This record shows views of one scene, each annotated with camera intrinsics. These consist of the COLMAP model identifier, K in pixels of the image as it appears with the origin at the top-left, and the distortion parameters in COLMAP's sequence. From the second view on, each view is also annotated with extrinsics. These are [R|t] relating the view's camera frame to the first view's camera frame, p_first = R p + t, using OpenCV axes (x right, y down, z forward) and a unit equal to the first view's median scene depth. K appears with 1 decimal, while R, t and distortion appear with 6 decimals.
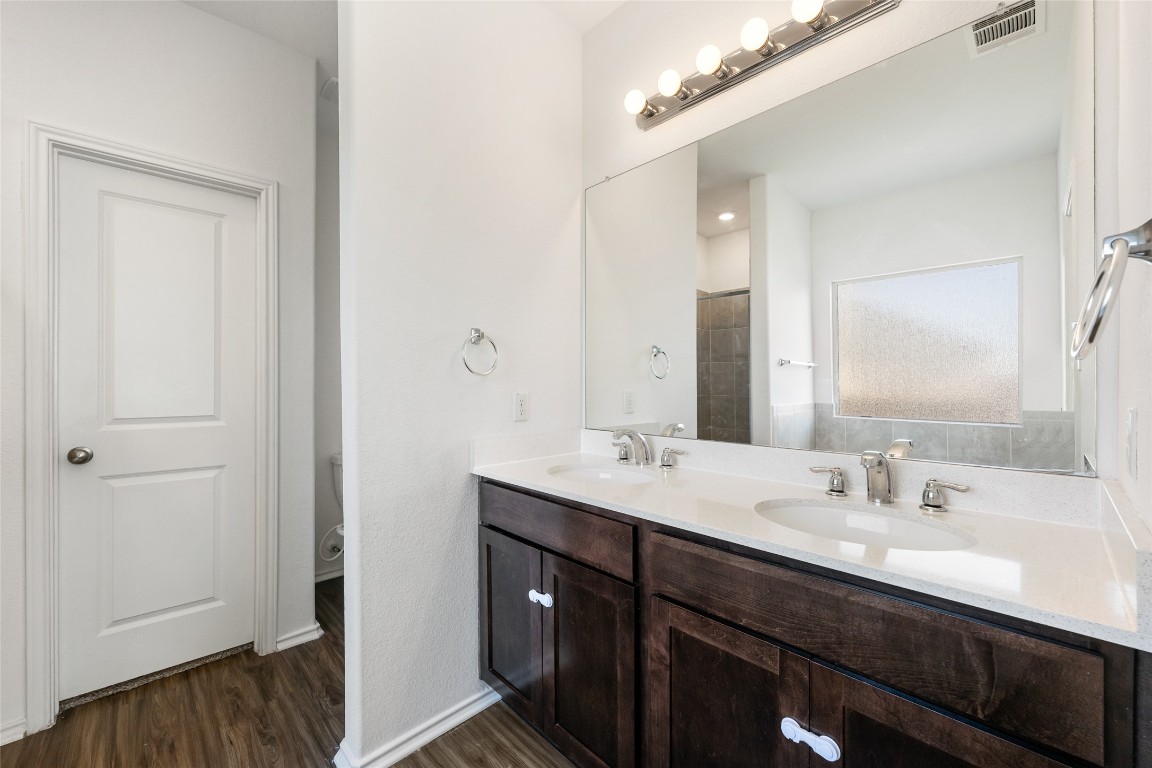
lens RADIAL K [[454.2, 0, 574.5], [0, 454.2, 392.1], [0, 0, 1]] dist [-0.001058, -0.000522]
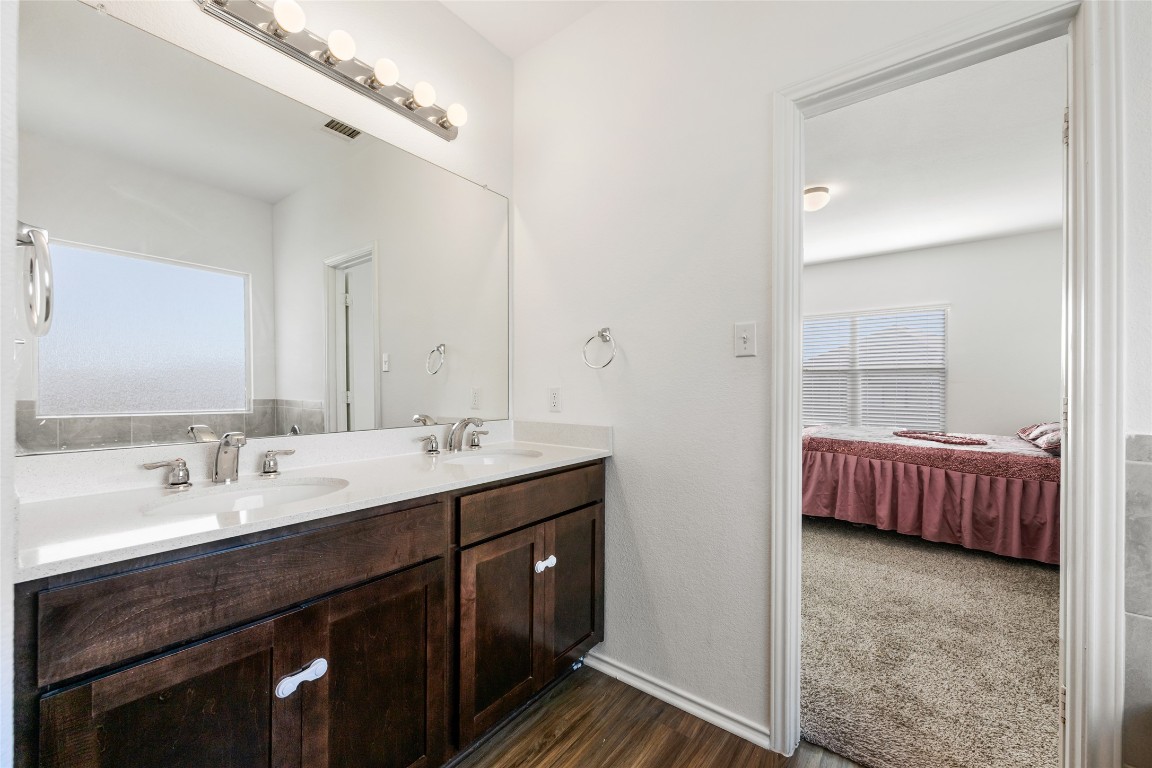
lens RADIAL K [[454.2, 0, 572.7], [0, 454.2, 385.8], [0, 0, 1]] dist [-0.001058, -0.000522]
pose [[-0.150358, -0.018850, 0.988452, -0.955510], [-0.013438, 0.999765, 0.017022, 0.001041], [-0.988540, -0.010723, -0.150576, 0.850731]]
